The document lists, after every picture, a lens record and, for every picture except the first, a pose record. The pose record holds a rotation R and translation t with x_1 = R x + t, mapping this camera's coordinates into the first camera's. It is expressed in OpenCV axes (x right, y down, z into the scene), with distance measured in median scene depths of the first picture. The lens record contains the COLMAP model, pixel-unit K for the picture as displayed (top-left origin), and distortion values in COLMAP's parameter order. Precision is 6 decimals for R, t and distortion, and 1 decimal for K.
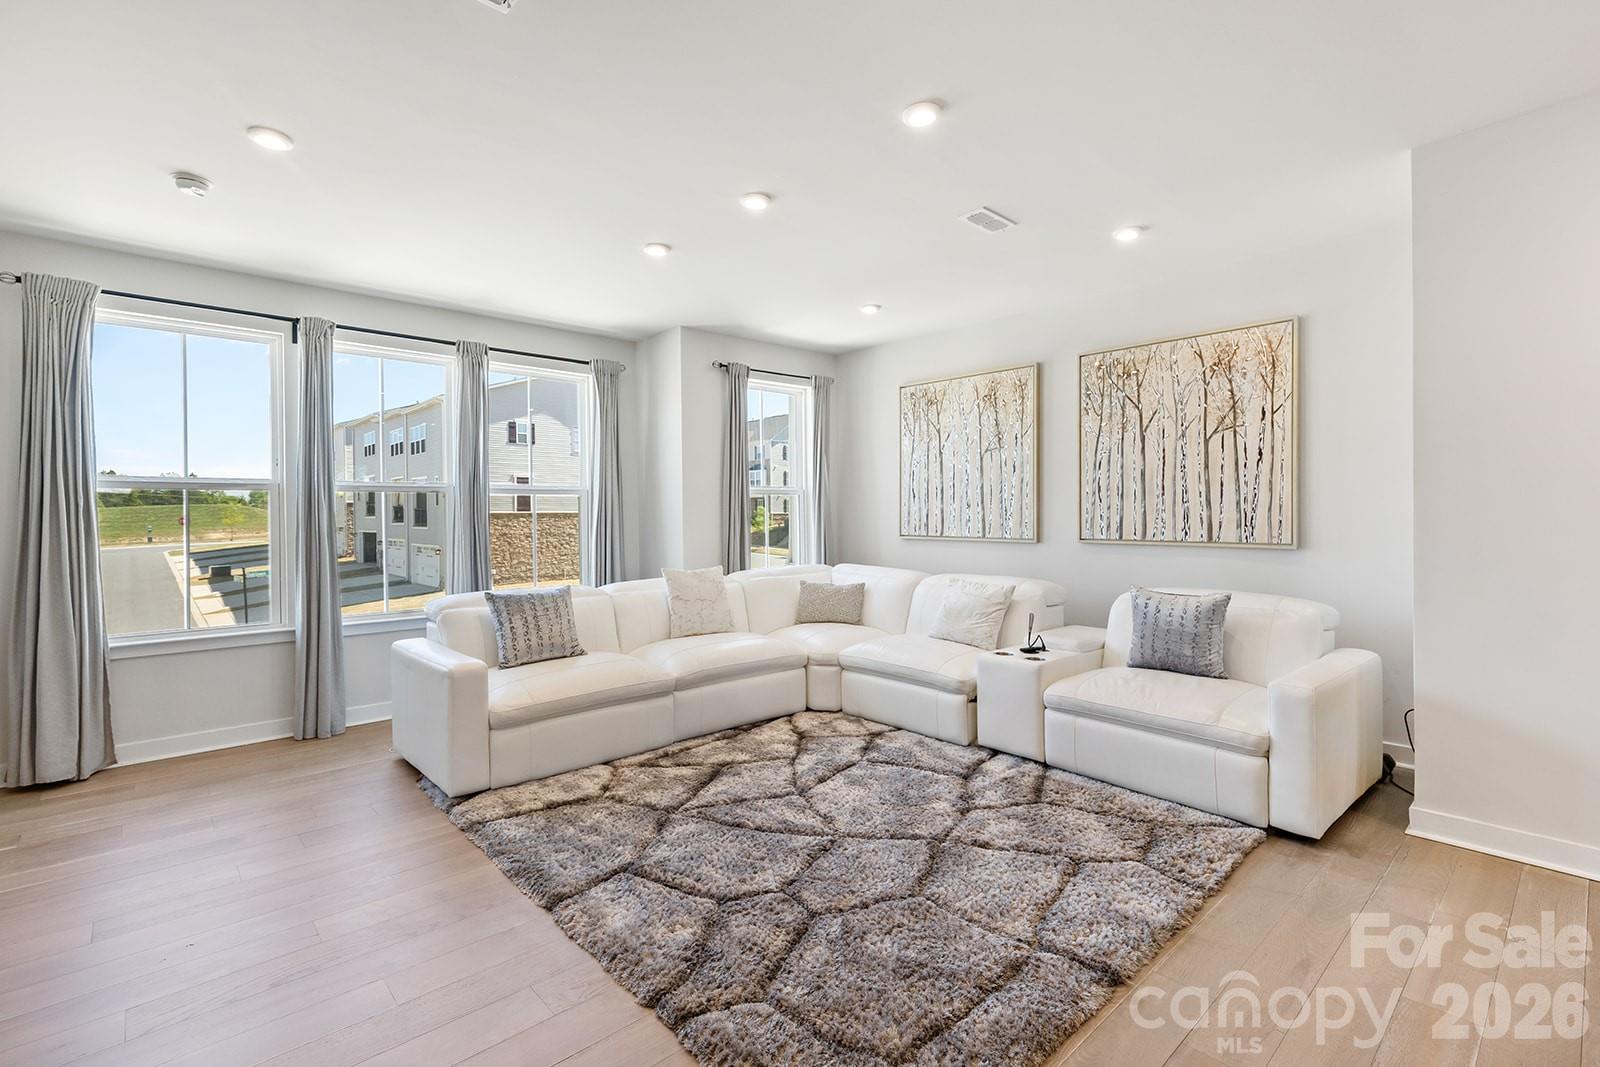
lens RADIAL K [[725.7, 0, 811.3], [0, 725.7, 516.5], [0, 0, 1]] dist [0.001753, 0.000115]
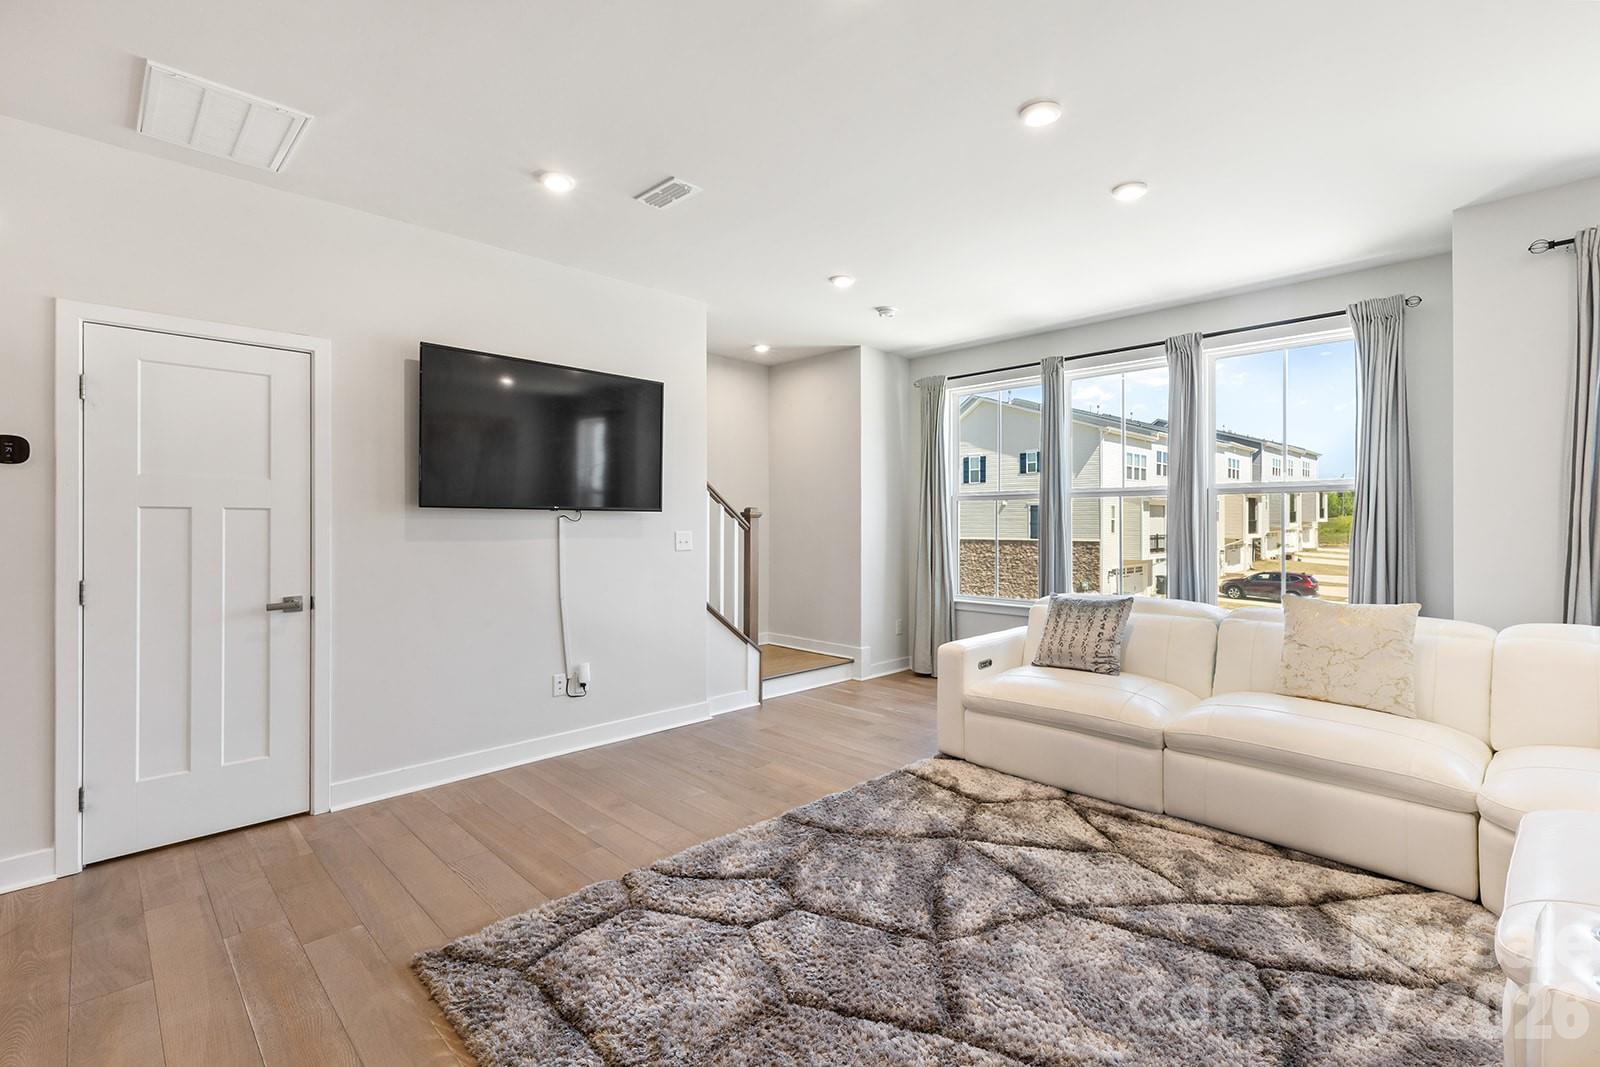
lens RADIAL K [[711.0, 0, 804.9], [0, 711.0, 524.4], [0, 0, 1]] dist [0.003103, -0.000014]
pose [[0.042124, 0.009691, -0.999065, 0.479106], [-0.000160, 0.999953, 0.009693, -0.003567], [0.999112, -0.000249, 0.042123, 0.512268]]
